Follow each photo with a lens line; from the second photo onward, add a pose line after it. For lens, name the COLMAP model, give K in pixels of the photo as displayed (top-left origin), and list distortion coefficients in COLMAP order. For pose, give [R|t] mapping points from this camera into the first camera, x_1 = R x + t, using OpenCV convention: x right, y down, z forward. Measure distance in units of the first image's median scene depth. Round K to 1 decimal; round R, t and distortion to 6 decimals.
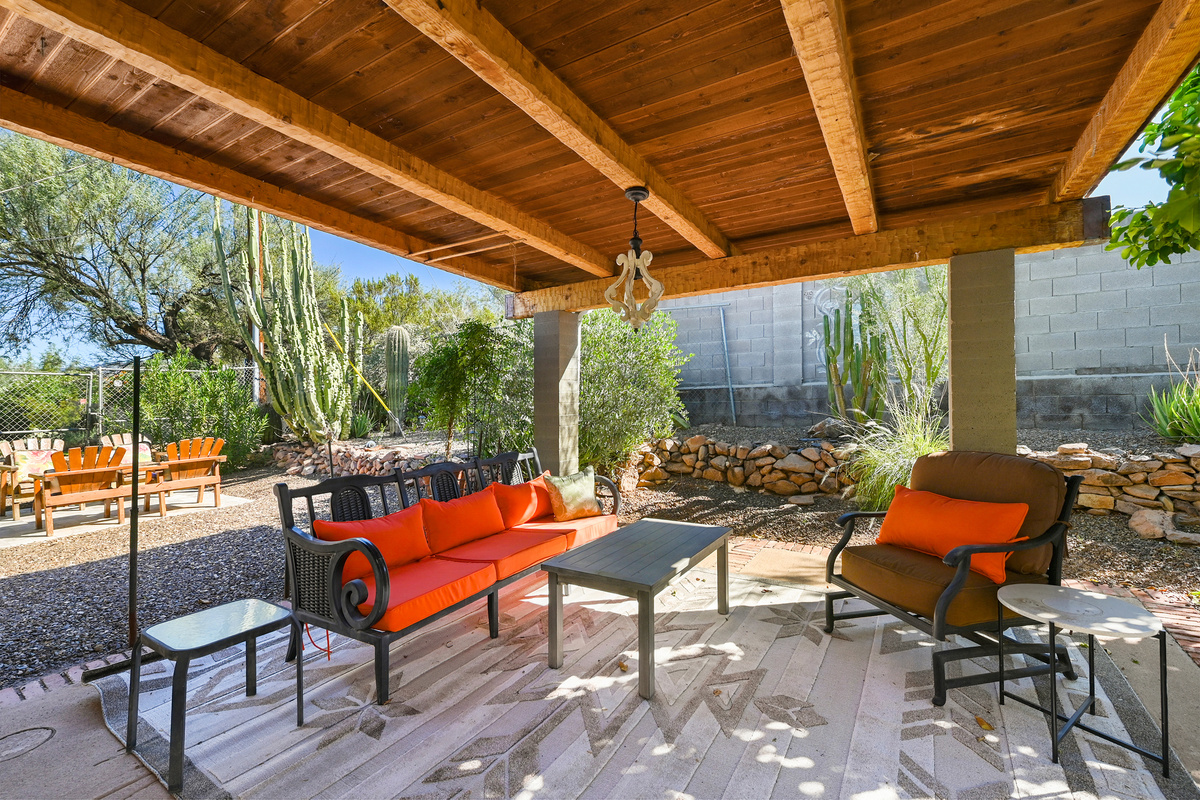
lens RADIAL K [[480.3, 0, 599.7], [0, 480.3, 390.4], [0, 0, 1]] dist [0.000121, -0.000212]
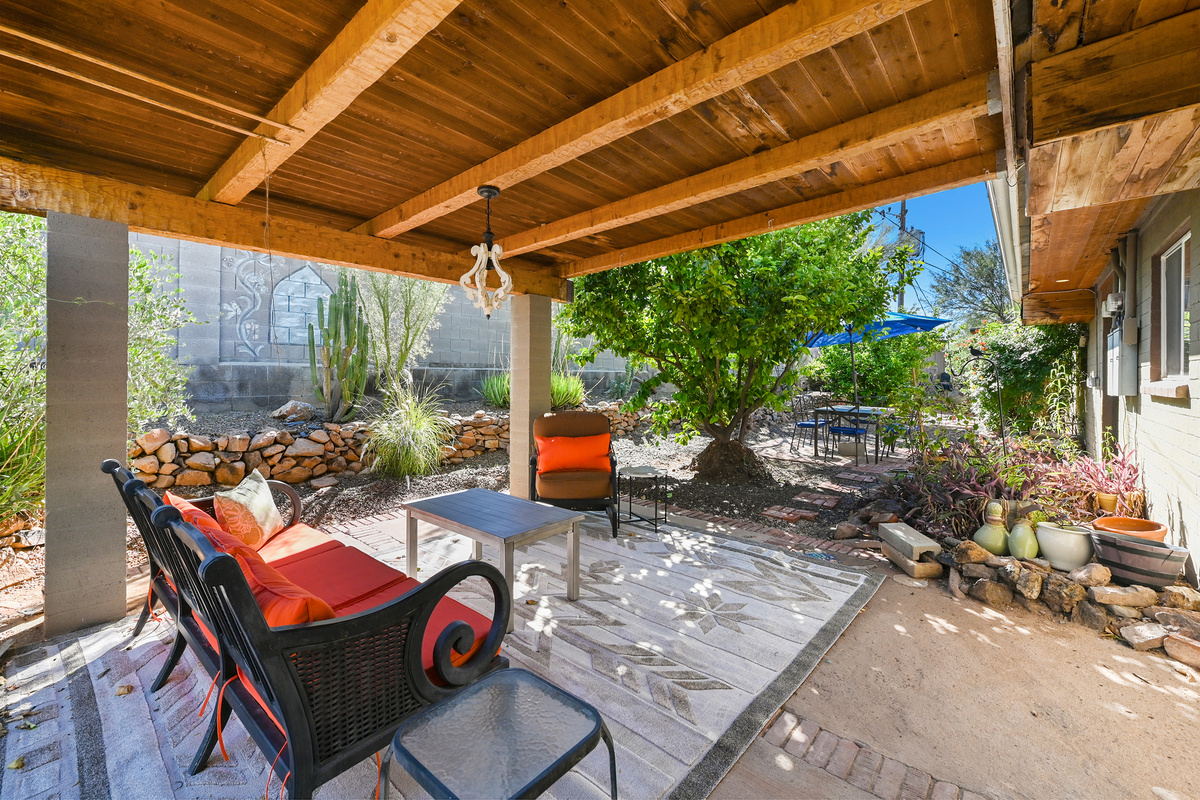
lens RADIAL K [[534.7, 0, 565.6], [0, 534.7, 380.7], [0, 0, 1]] dist [-0.000106, -0.000125]
pose [[0.178606, 0.014794, 0.983809, -0.596742], [-0.026174, 0.999605, -0.010279, 0.016763], [-0.983572, -0.023914, 0.178922, 0.325377]]
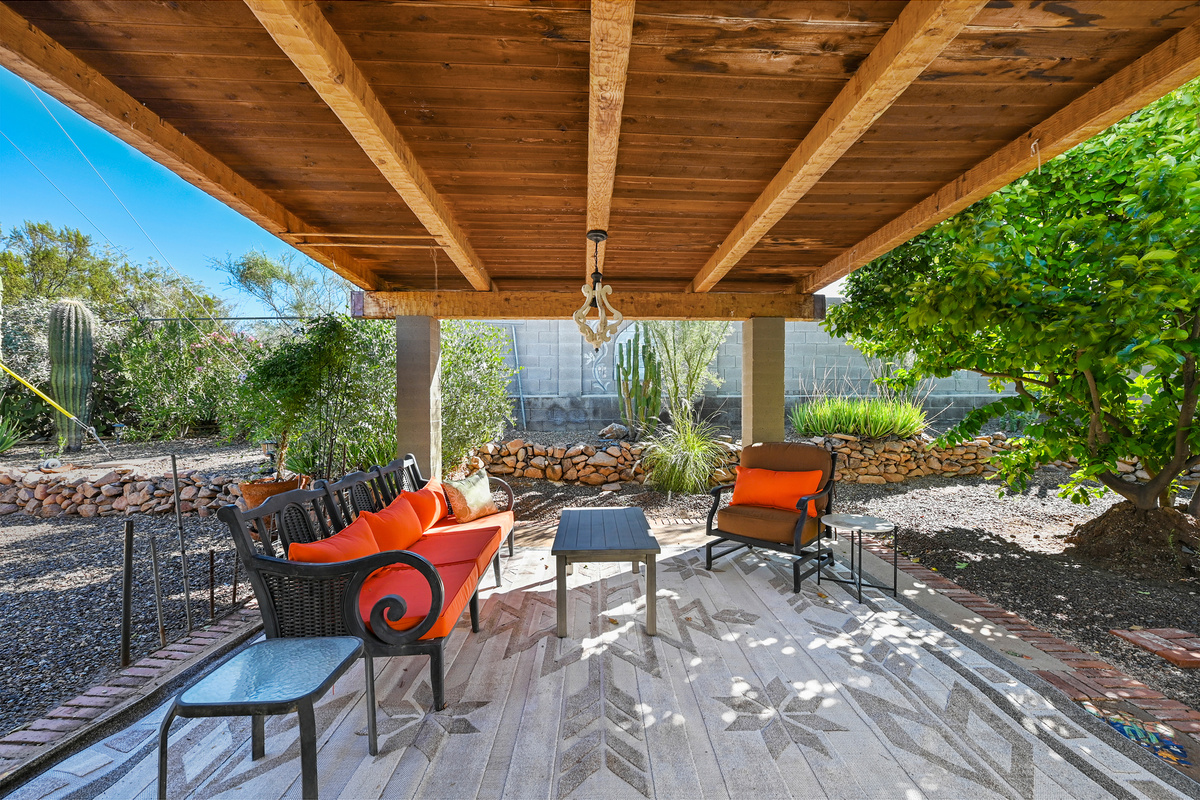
lens RADIAL K [[457.7, 0, 570.1], [0, 457.7, 405.6], [0, 0, 1]] dist [-0.000567, -0.000129]
pose [[0.850363, 0.016202, 0.525947, -0.321765], [-0.023768, 0.999688, 0.007633, 0.004838], [-0.525660, -0.018992, 0.850483, 0.030585]]
